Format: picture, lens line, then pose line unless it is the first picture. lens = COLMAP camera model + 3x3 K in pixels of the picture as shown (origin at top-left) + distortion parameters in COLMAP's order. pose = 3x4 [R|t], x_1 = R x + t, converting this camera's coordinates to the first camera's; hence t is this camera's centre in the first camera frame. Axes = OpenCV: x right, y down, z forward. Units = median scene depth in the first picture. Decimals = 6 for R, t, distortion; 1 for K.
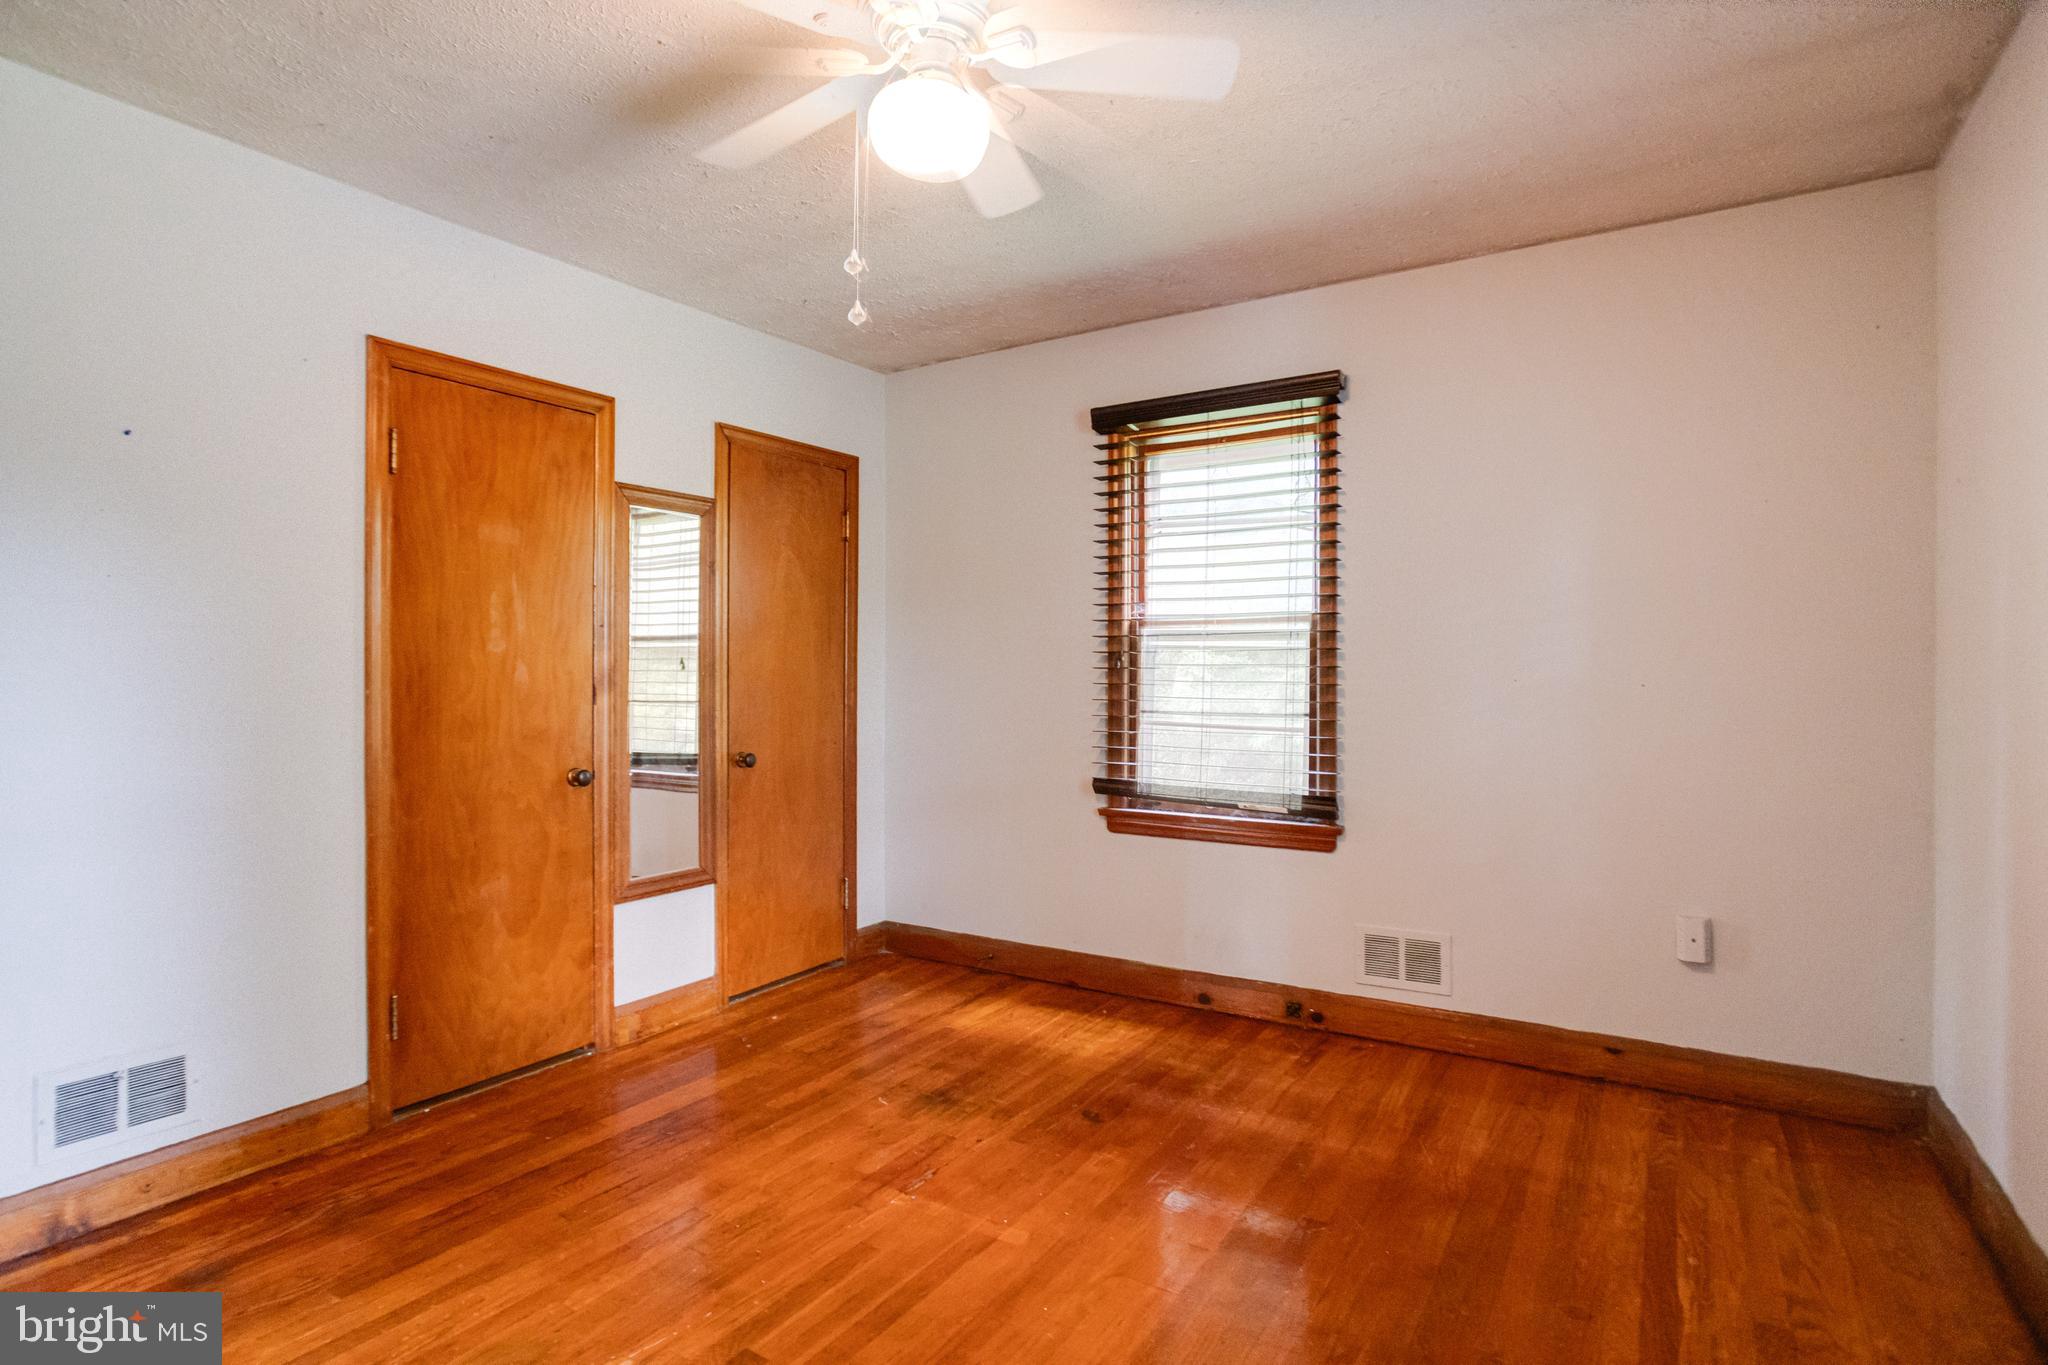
lens RADIAL K [[1029.2, 0, 1007.1], [0, 1029.2, 677.3], [0, 0, 1]] dist [-0.043245, 0.014421]
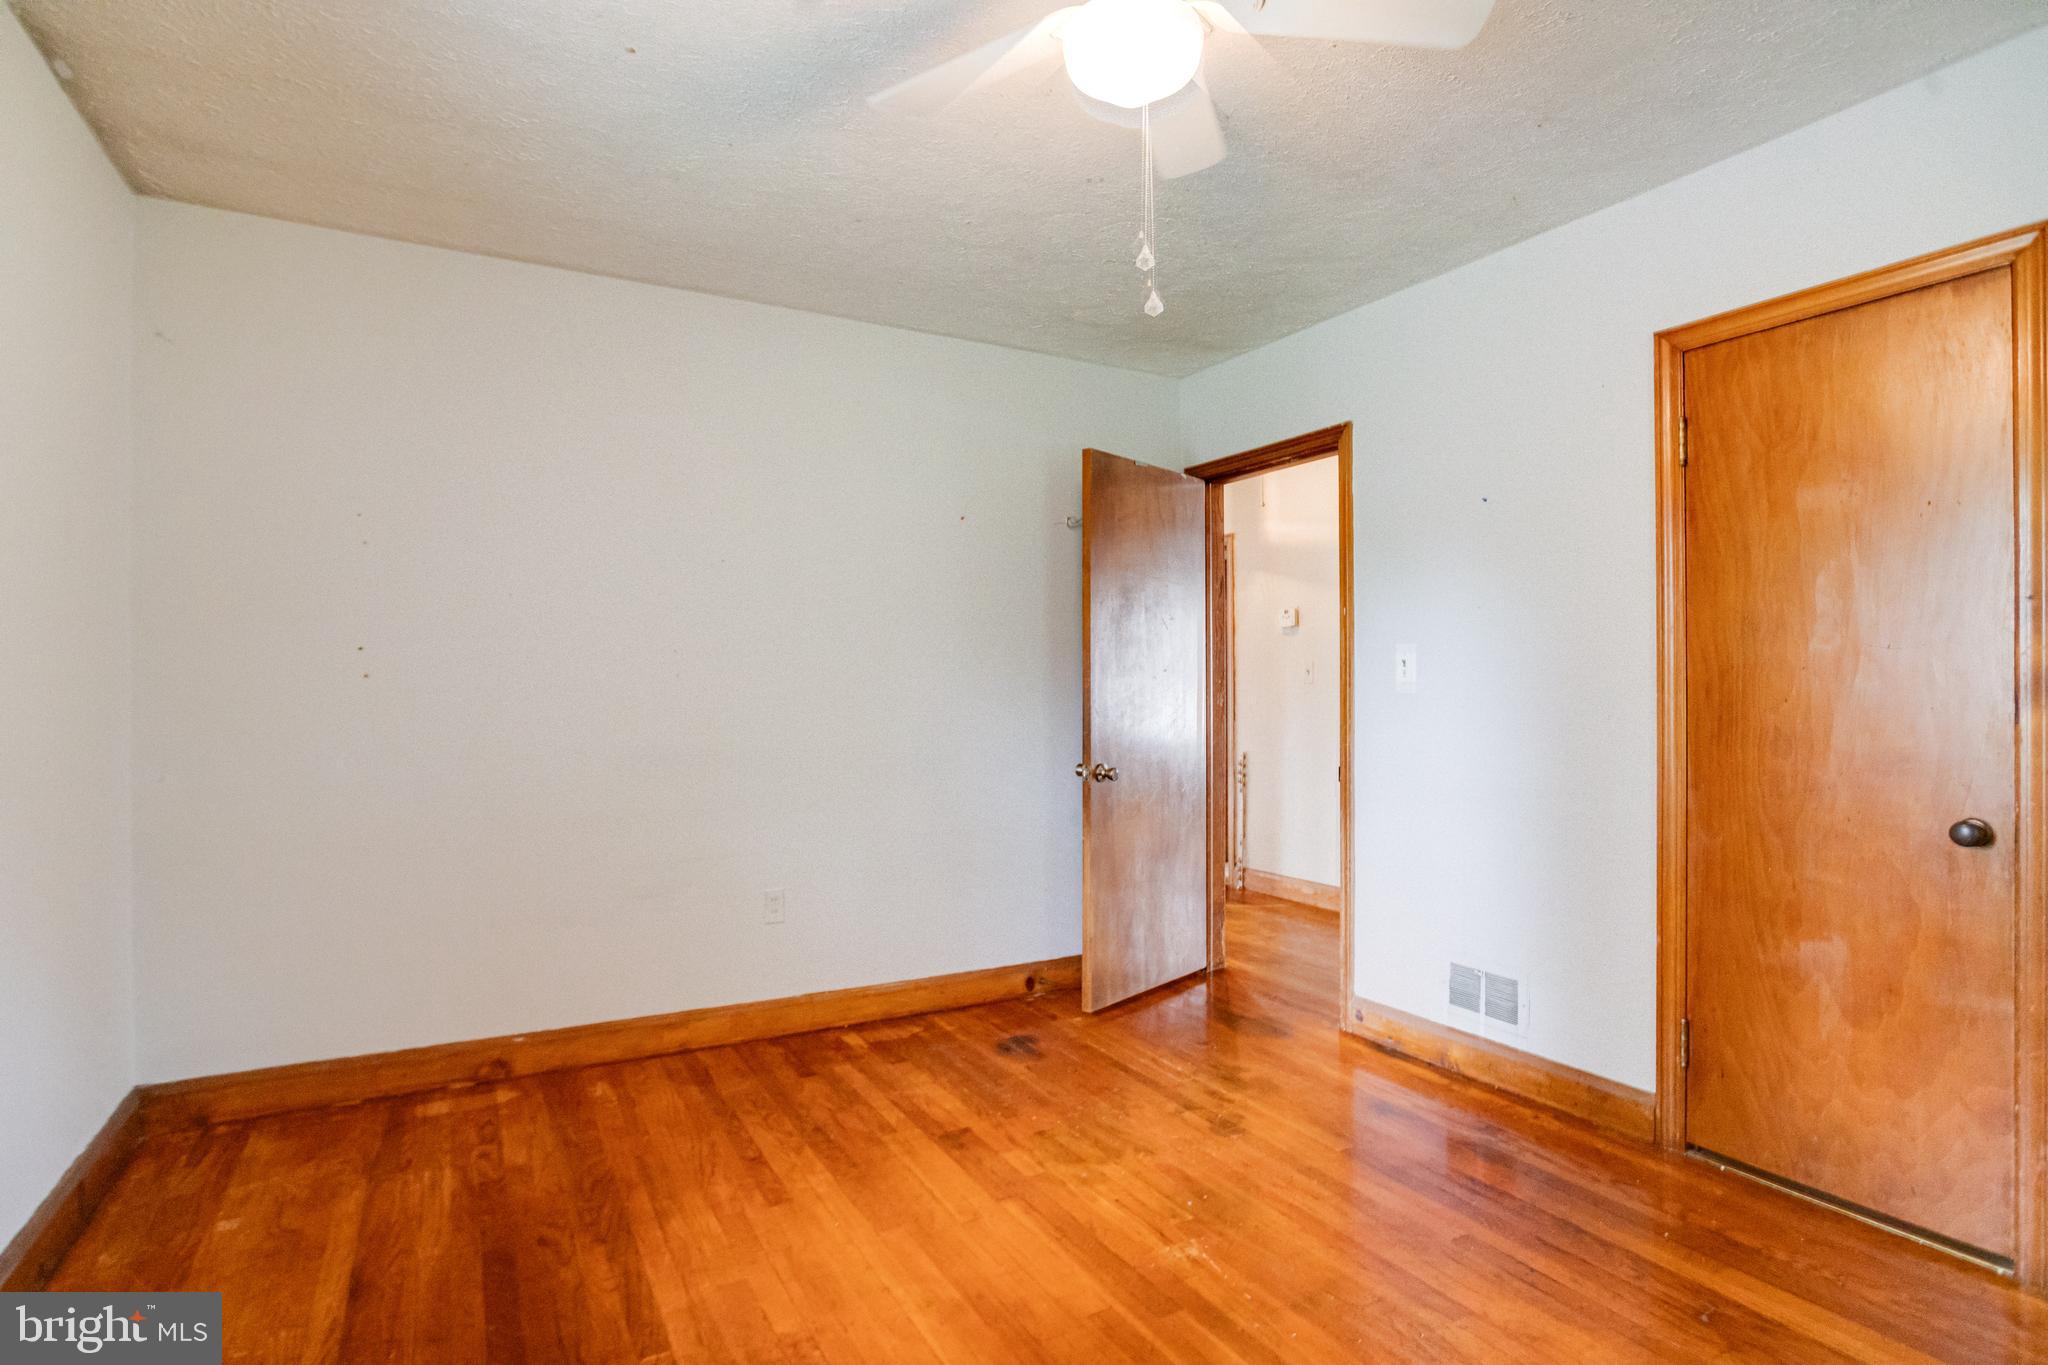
lens RADIAL K [[1029.2, 0, 1030.3], [0, 1029.2, 680.9], [0, 0, 1]] dist [-0.043245, 0.014421]
pose [[-0.472475, -0.000122, -0.881344, 0.473821], [0.004368, 0.999987, -0.002480, -0.001464], [0.881333, -0.005021, -0.472469, 0.842679]]
